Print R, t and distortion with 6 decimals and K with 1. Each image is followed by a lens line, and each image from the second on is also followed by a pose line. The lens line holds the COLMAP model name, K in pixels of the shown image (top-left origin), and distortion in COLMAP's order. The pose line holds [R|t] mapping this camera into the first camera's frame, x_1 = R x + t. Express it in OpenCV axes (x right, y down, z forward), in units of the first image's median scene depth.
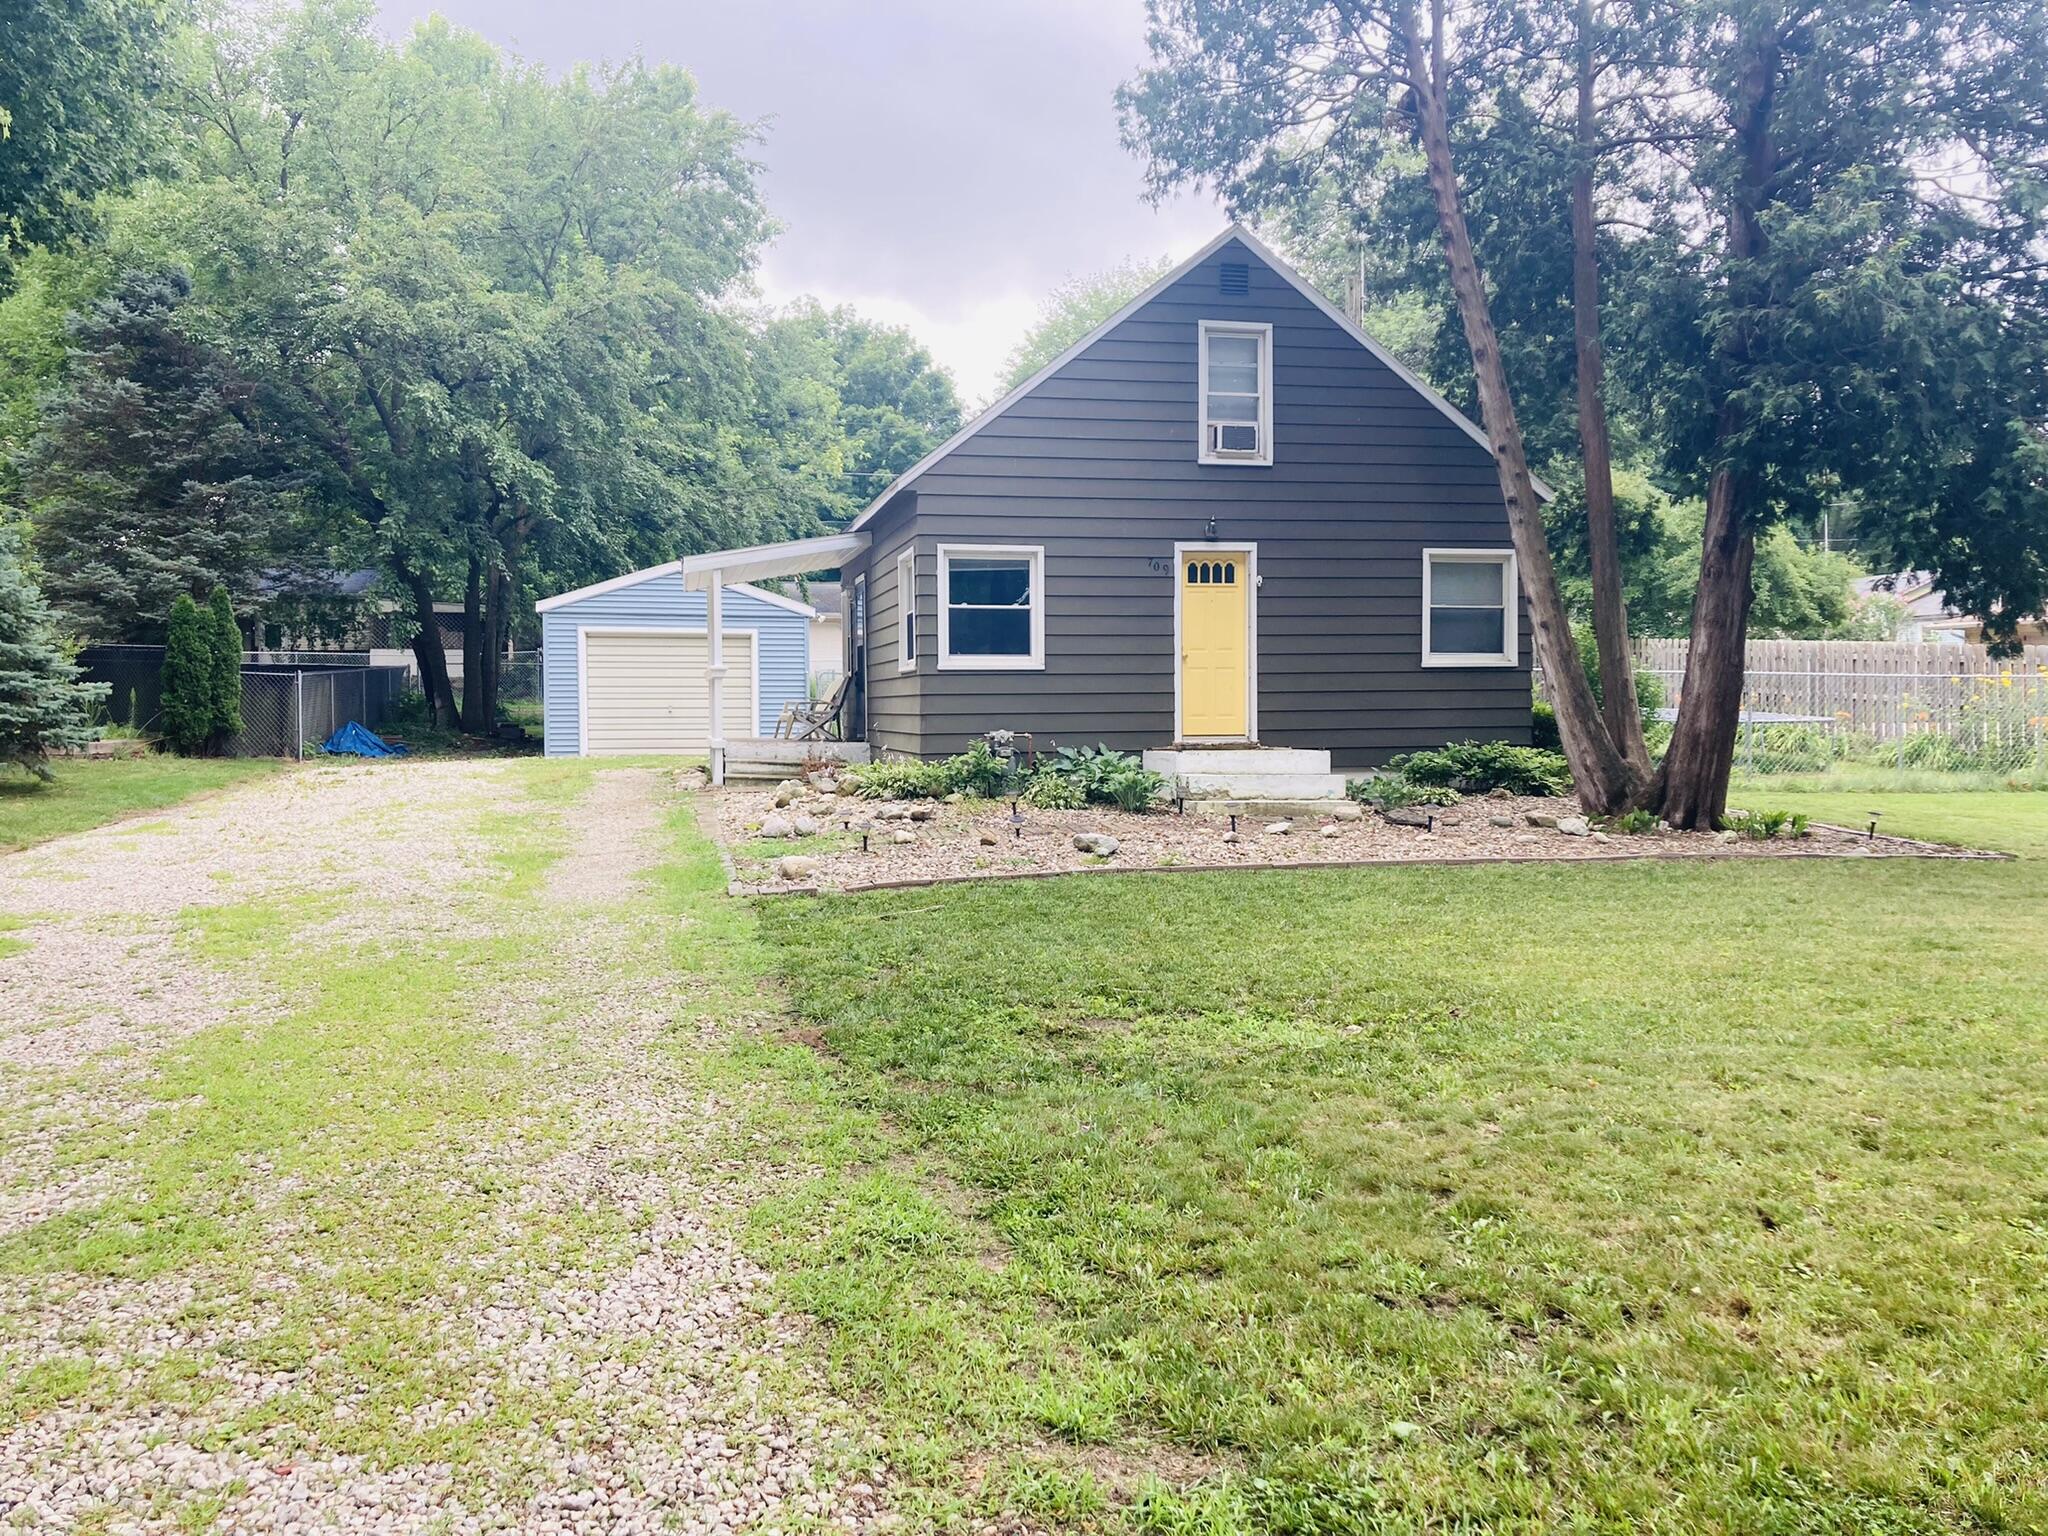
lens RADIAL K [[1671.9, 0, 1024.3], [0, 1671.9, 766.3], [0, 0, 1]] dist [0.014364, -0.002618]
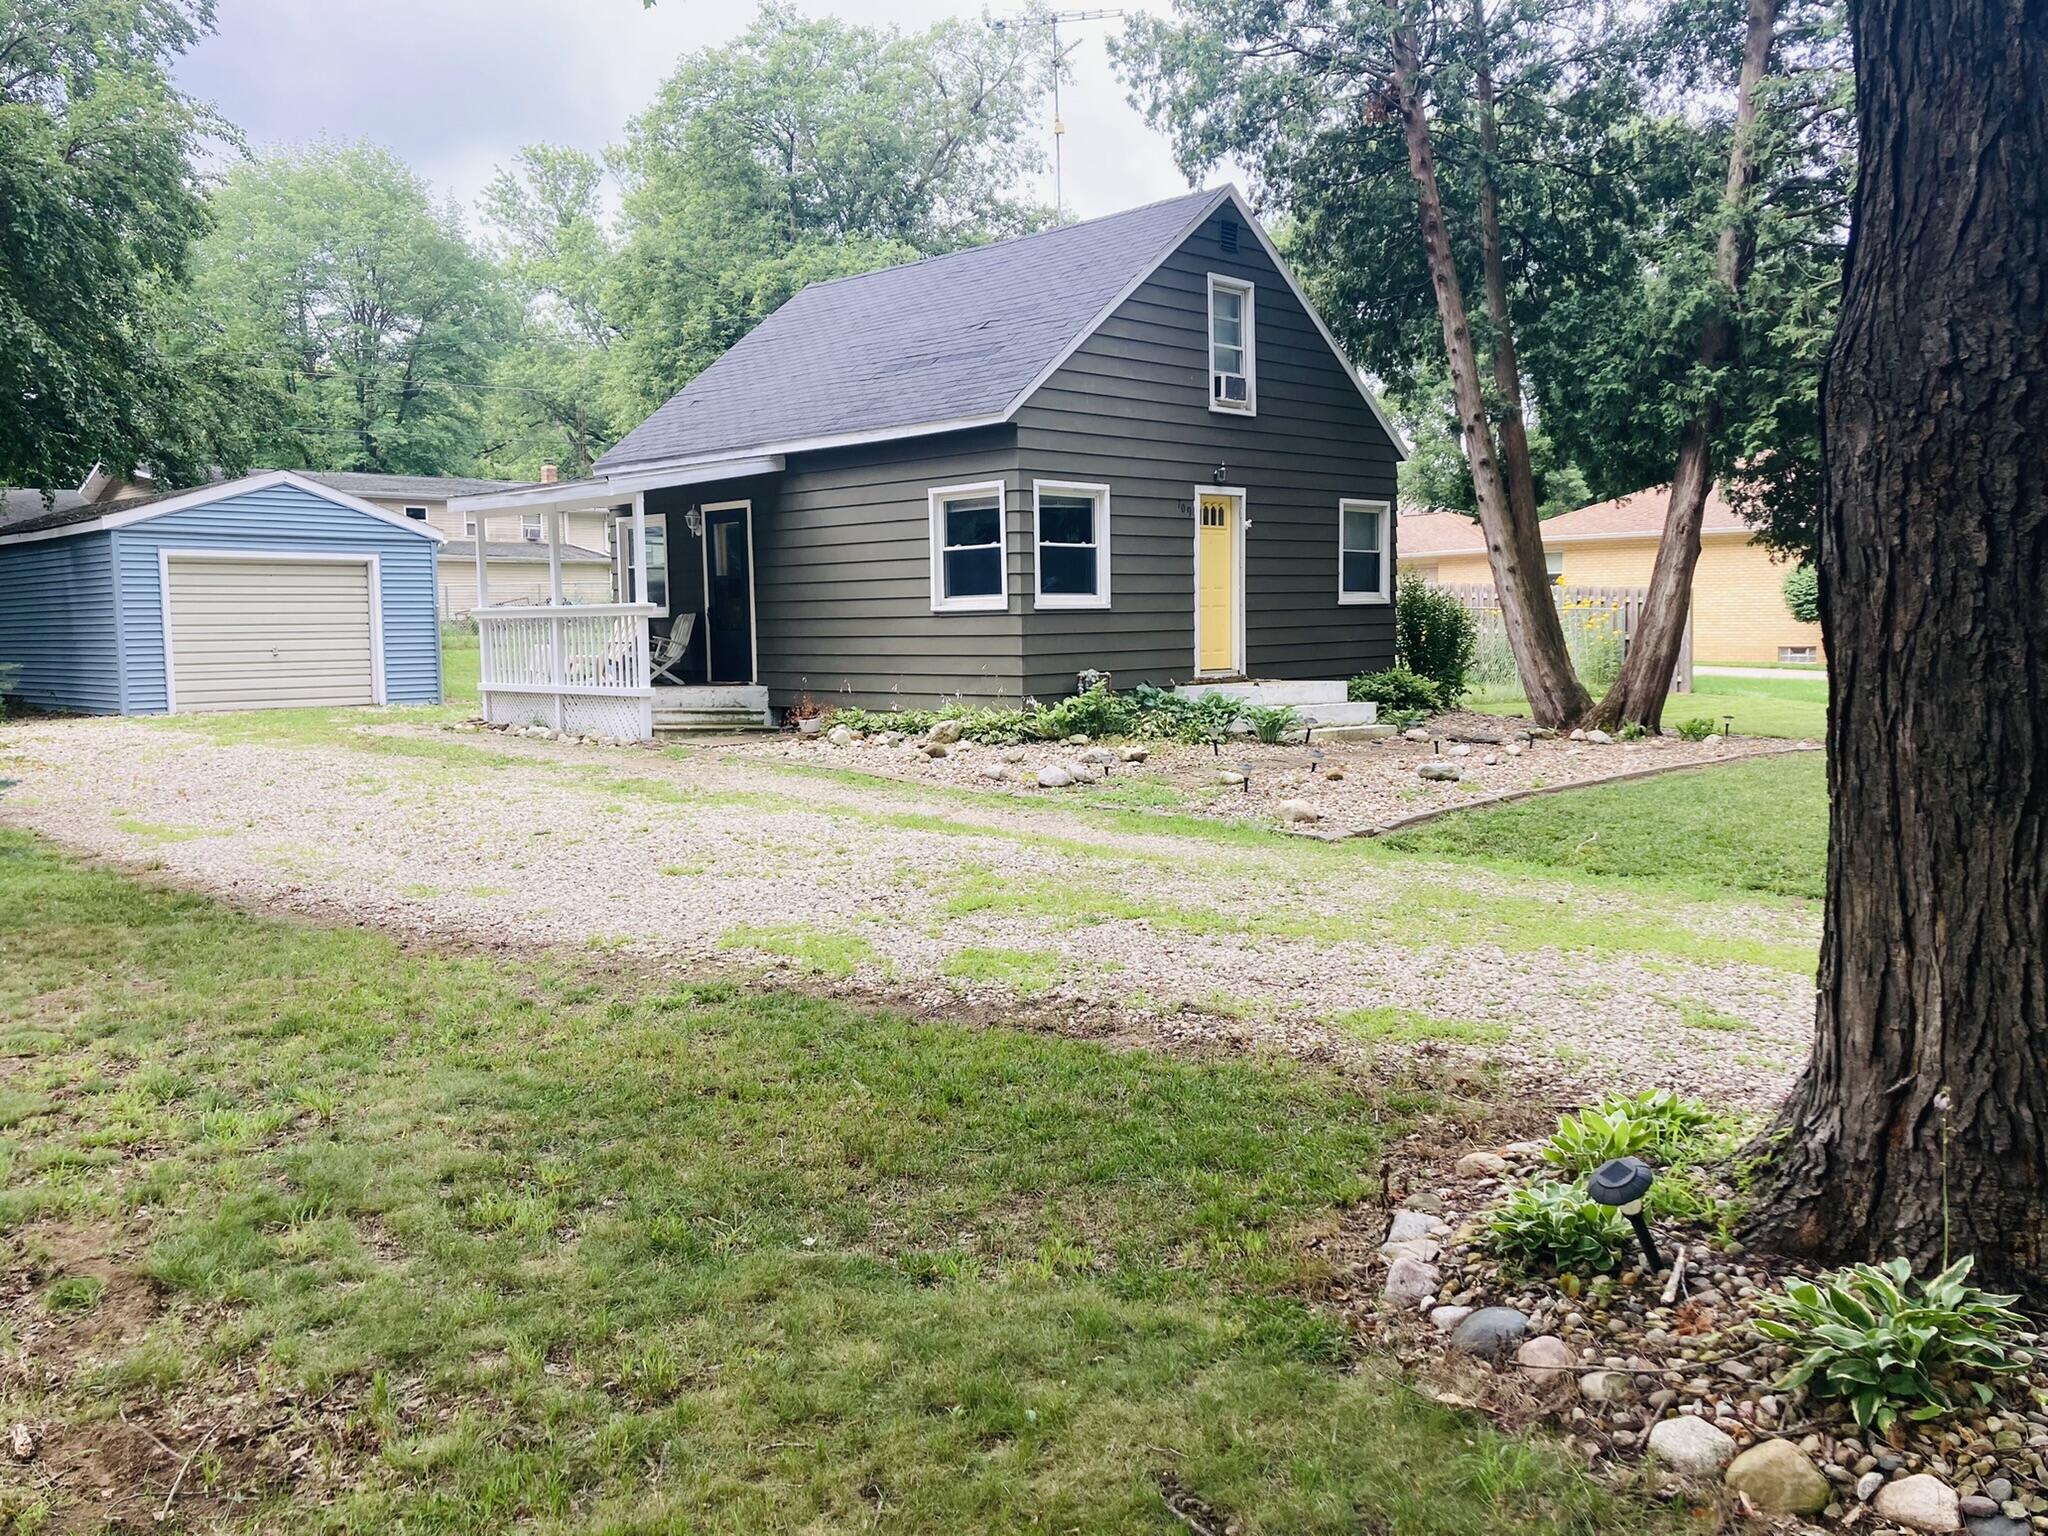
lens RADIAL K [[1671.9, 0, 1024.0], [0, 1671.9, 767.2], [0, 0, 1]] dist [0.014364, -0.002618]
pose [[0.832094, -0.056521, 0.551748, -0.583396], [0.031250, 0.997991, 0.055106, -0.019152], [-0.553754, -0.028612, 0.832188, 0.182742]]
